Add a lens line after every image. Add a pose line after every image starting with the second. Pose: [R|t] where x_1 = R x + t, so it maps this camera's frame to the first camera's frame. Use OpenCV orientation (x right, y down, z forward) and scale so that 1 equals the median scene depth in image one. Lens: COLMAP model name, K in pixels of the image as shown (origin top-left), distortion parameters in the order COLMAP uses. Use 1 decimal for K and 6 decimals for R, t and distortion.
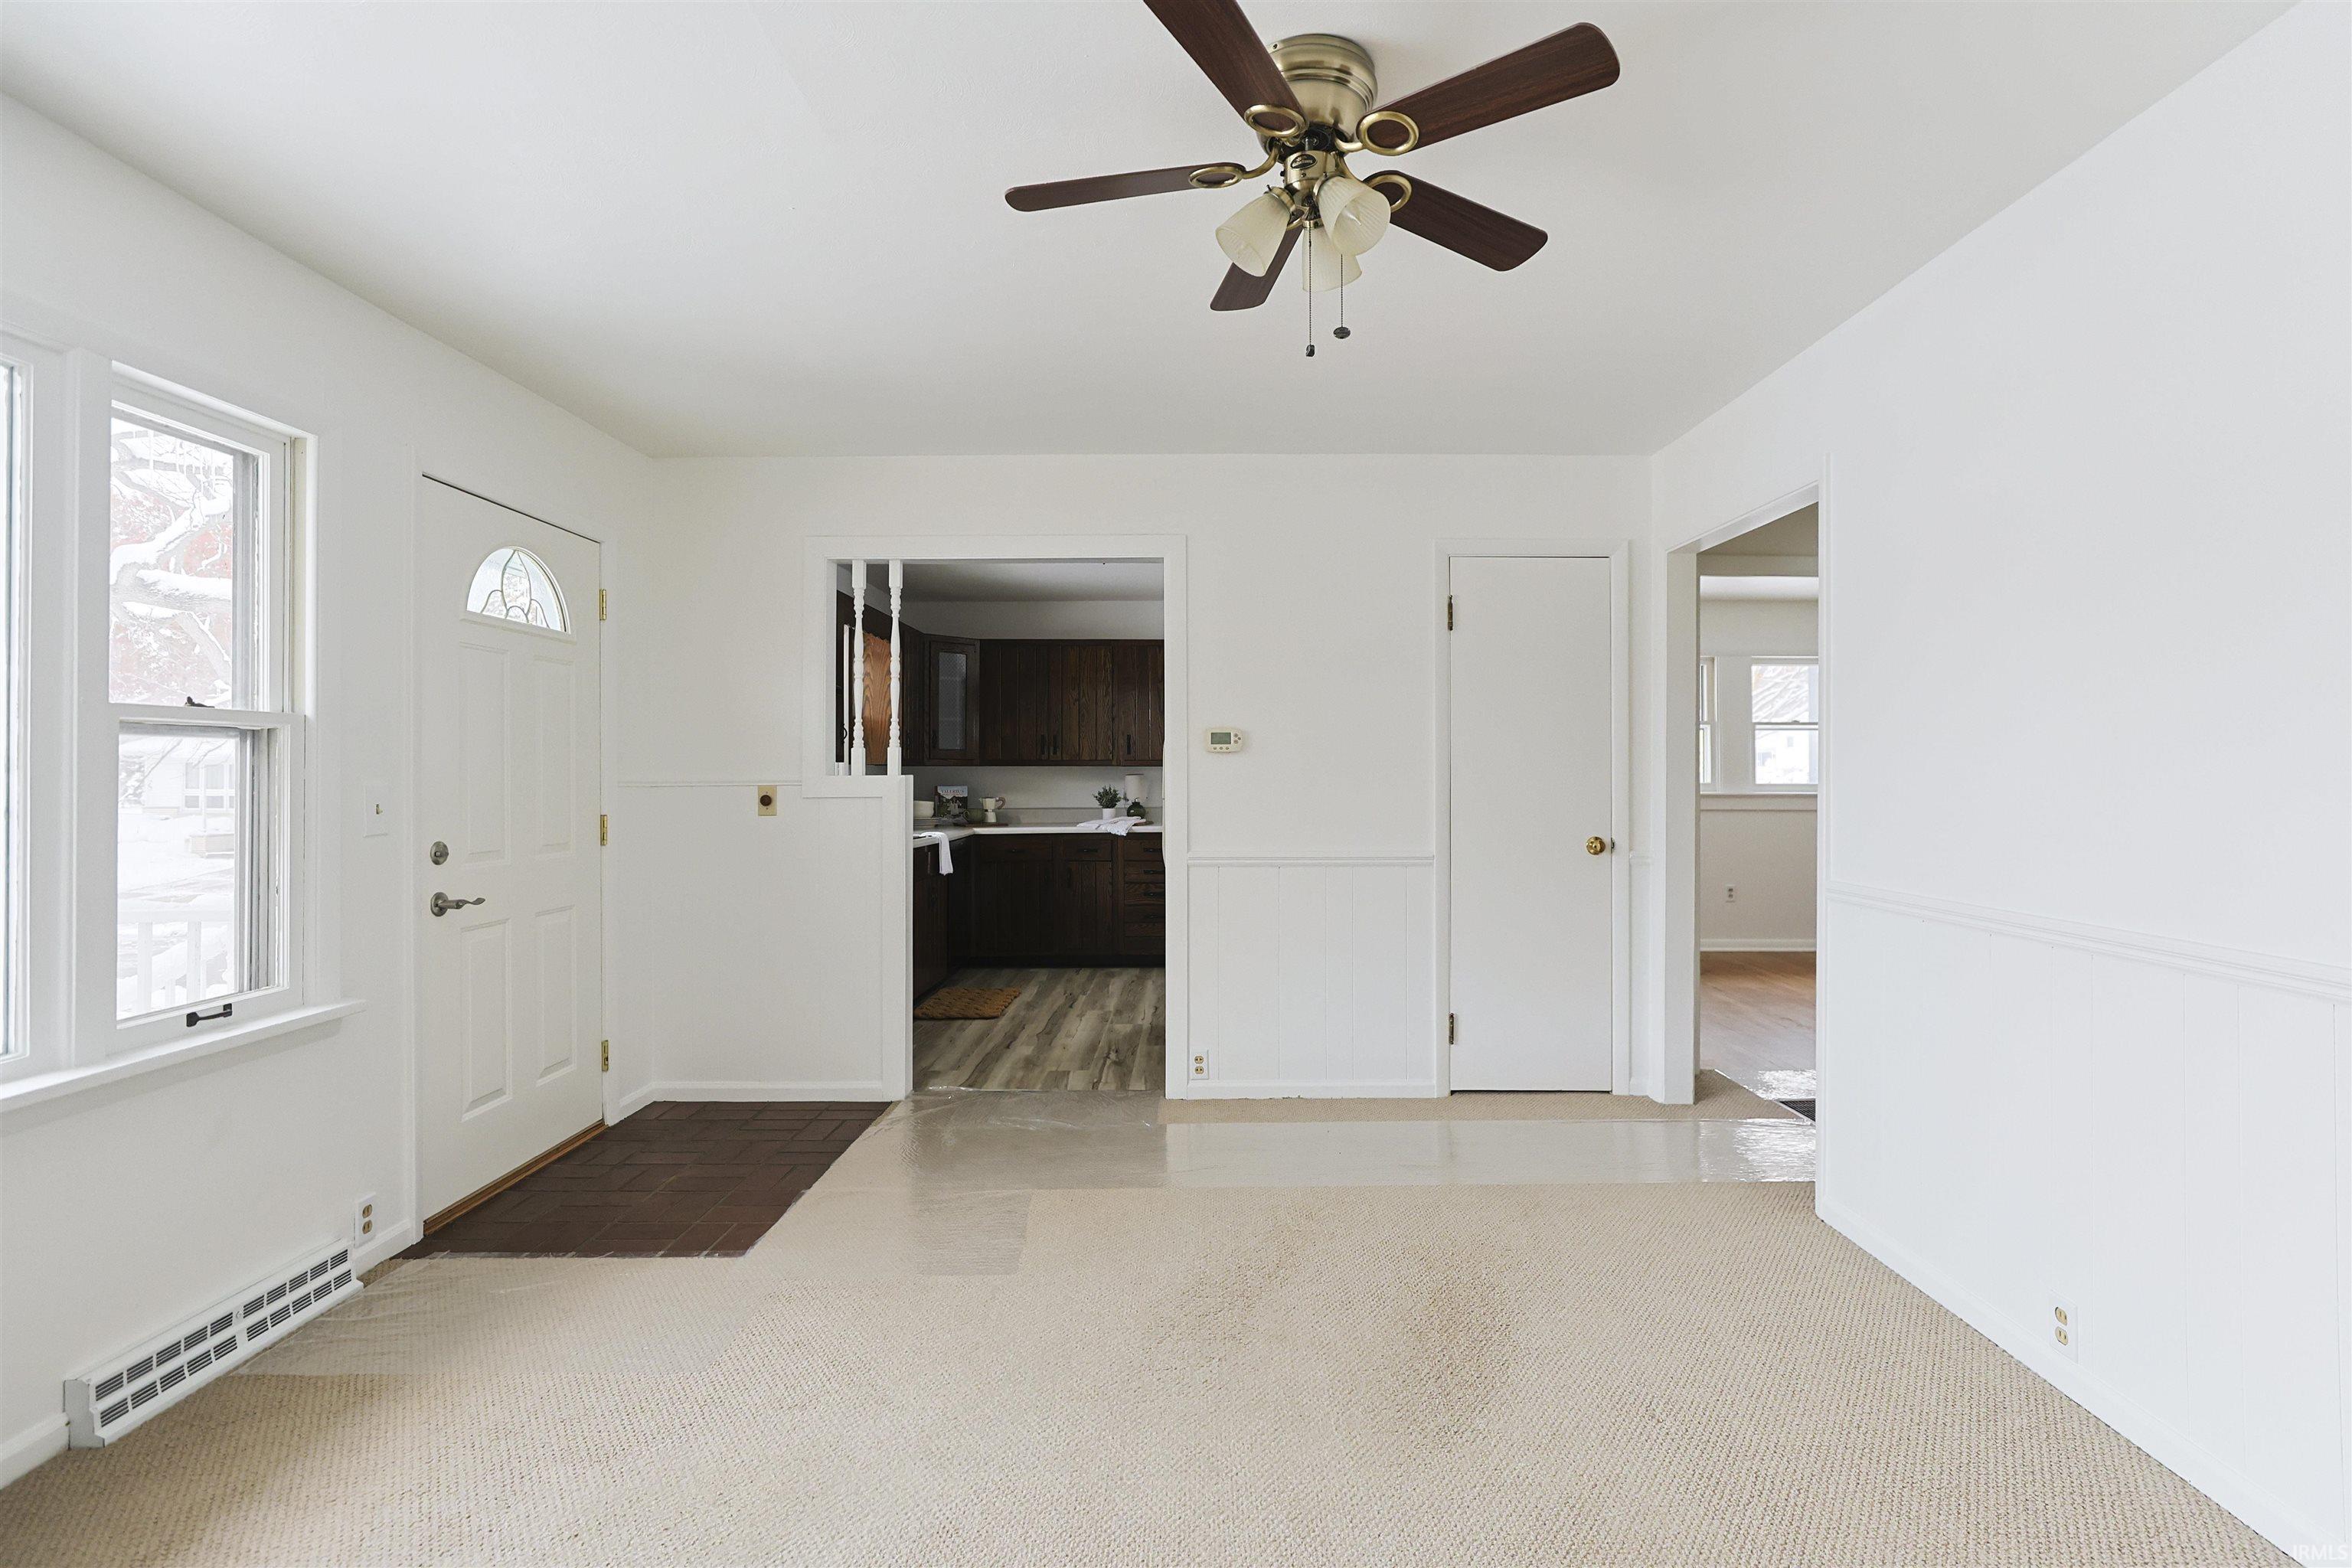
lens RADIAL K [[1134.5, 0, 1184.8], [0, 1134.5, 773.9], [0, 0, 1]] dist [-0.014174, 0.004269]
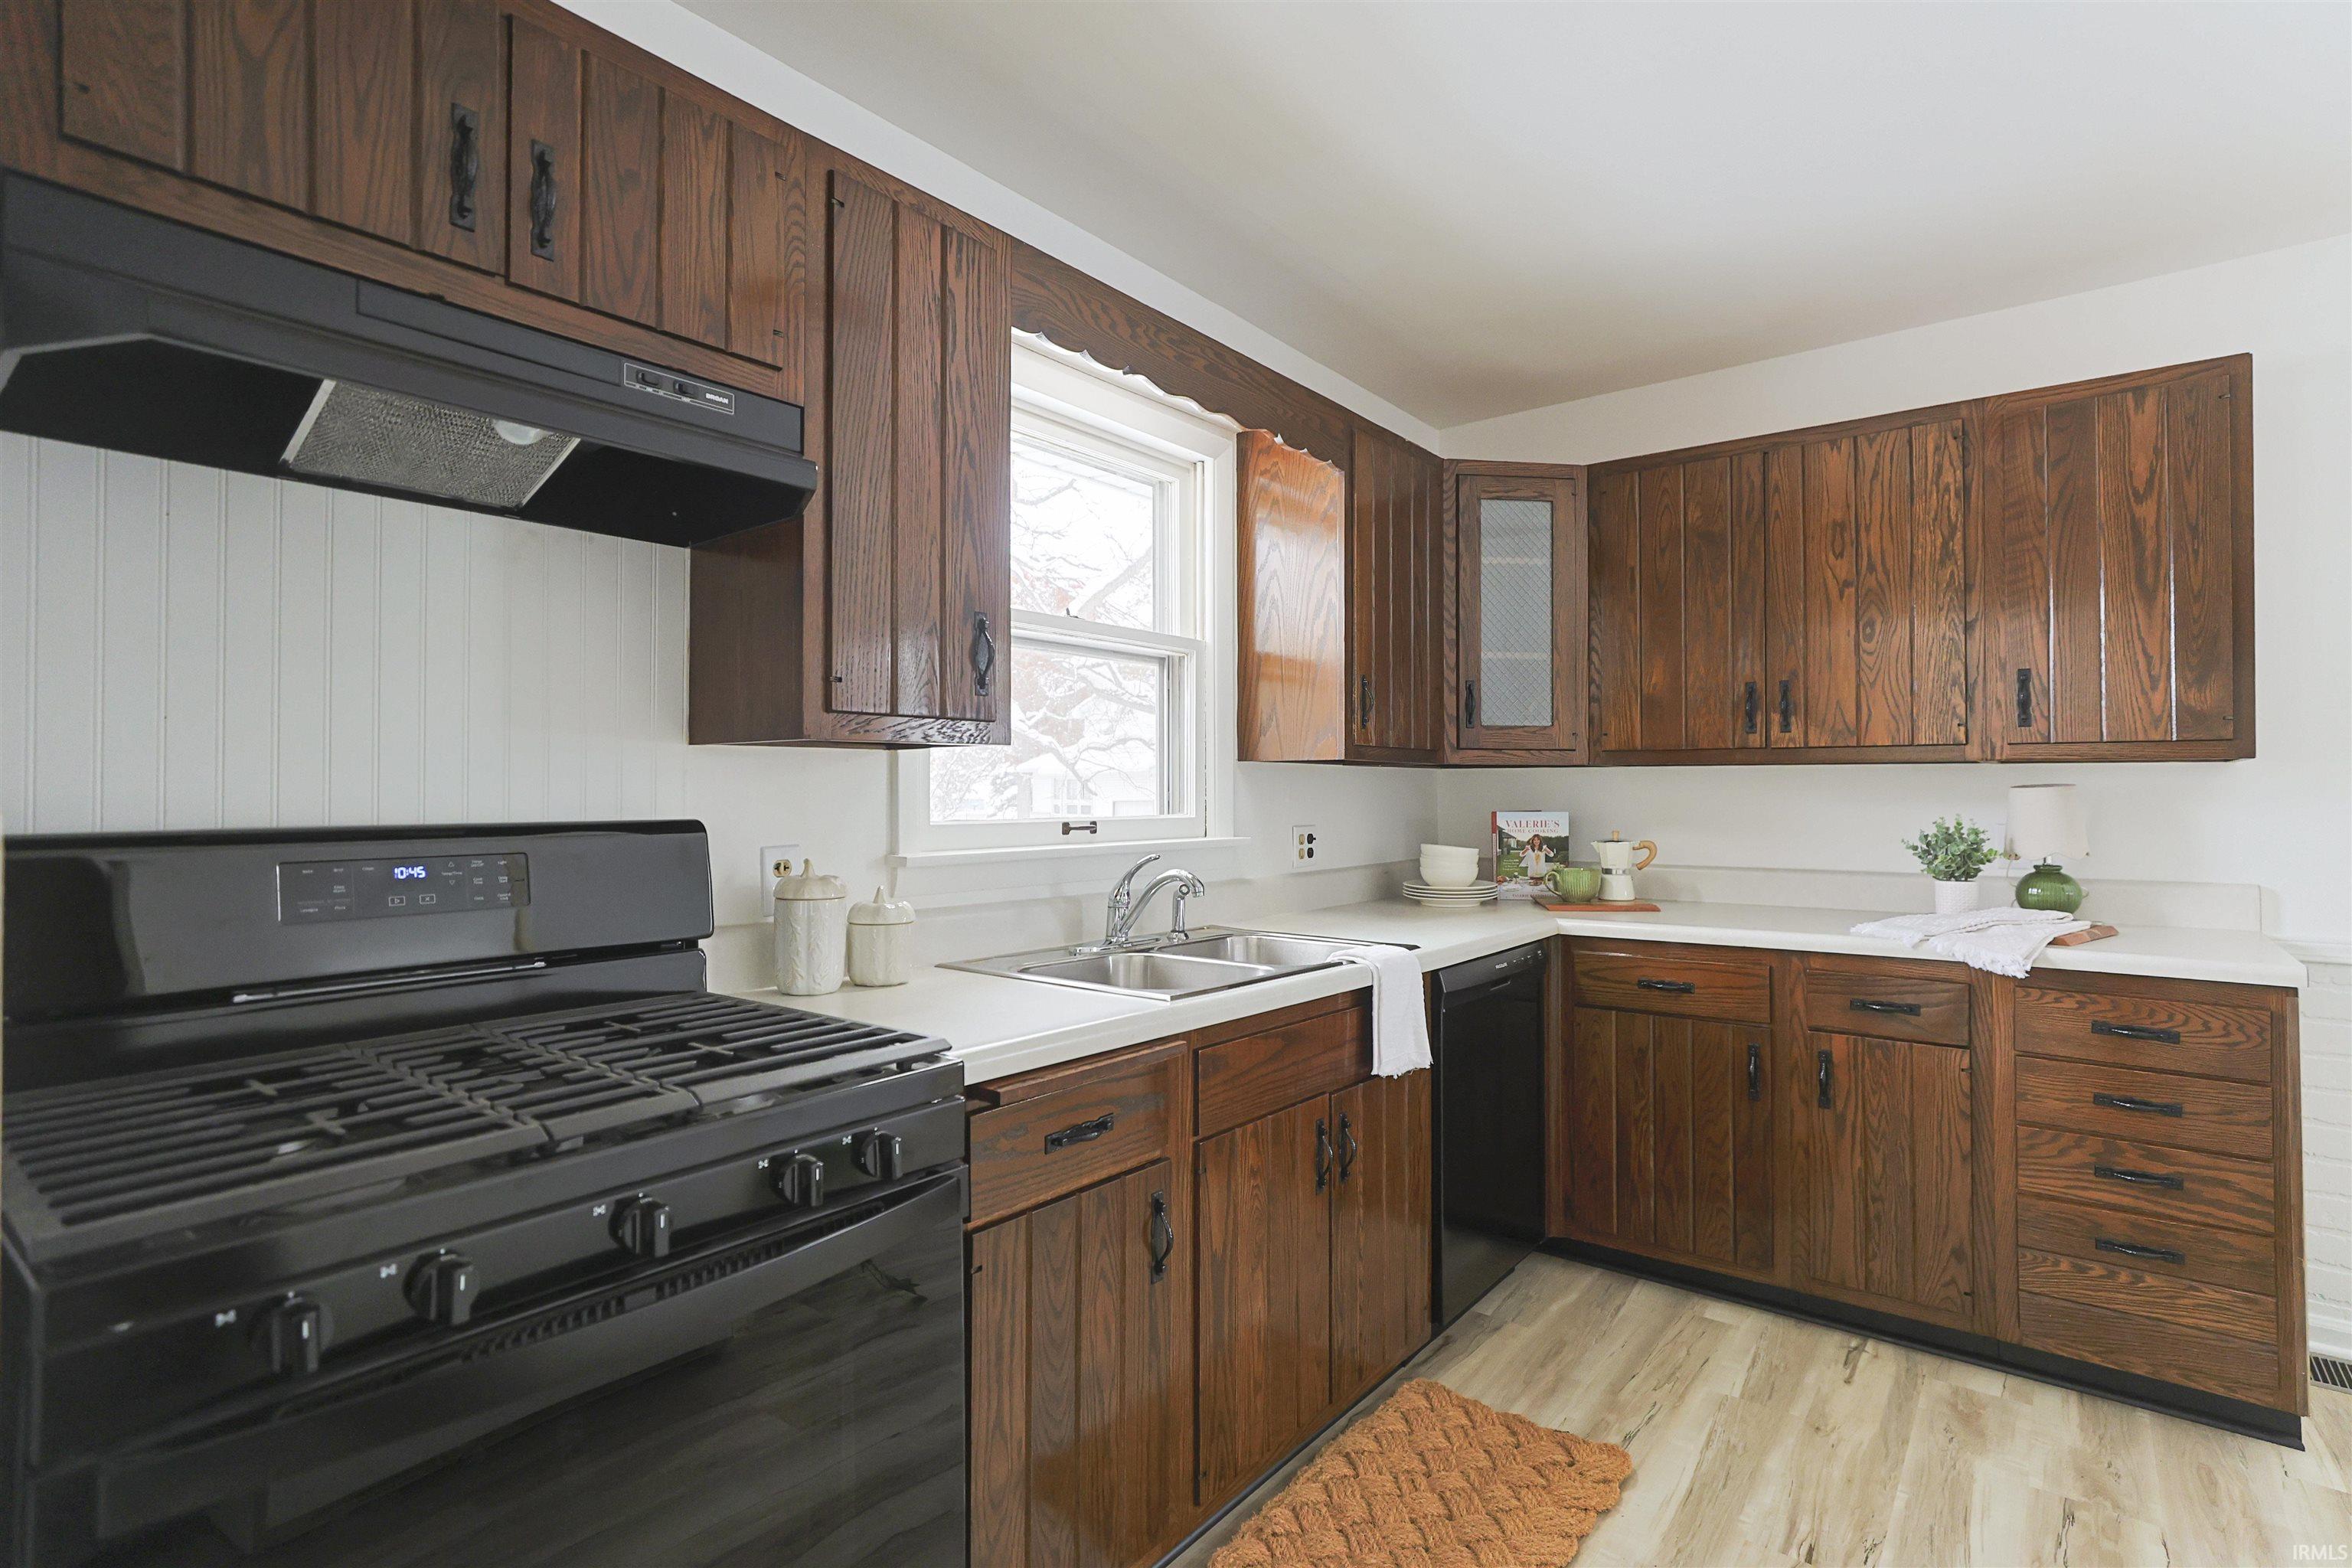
lens RADIAL K [[1134.5, 0, 1193.4], [0, 1134.5, 773.1], [0, 0, 1]] dist [-0.014174, 0.004269]
pose [[0.798122, -0.006054, -0.602466, -0.044838], [-0.001537, 0.999926, -0.012084, 0.001156], [0.602495, 0.010570, 0.798053, 0.579926]]
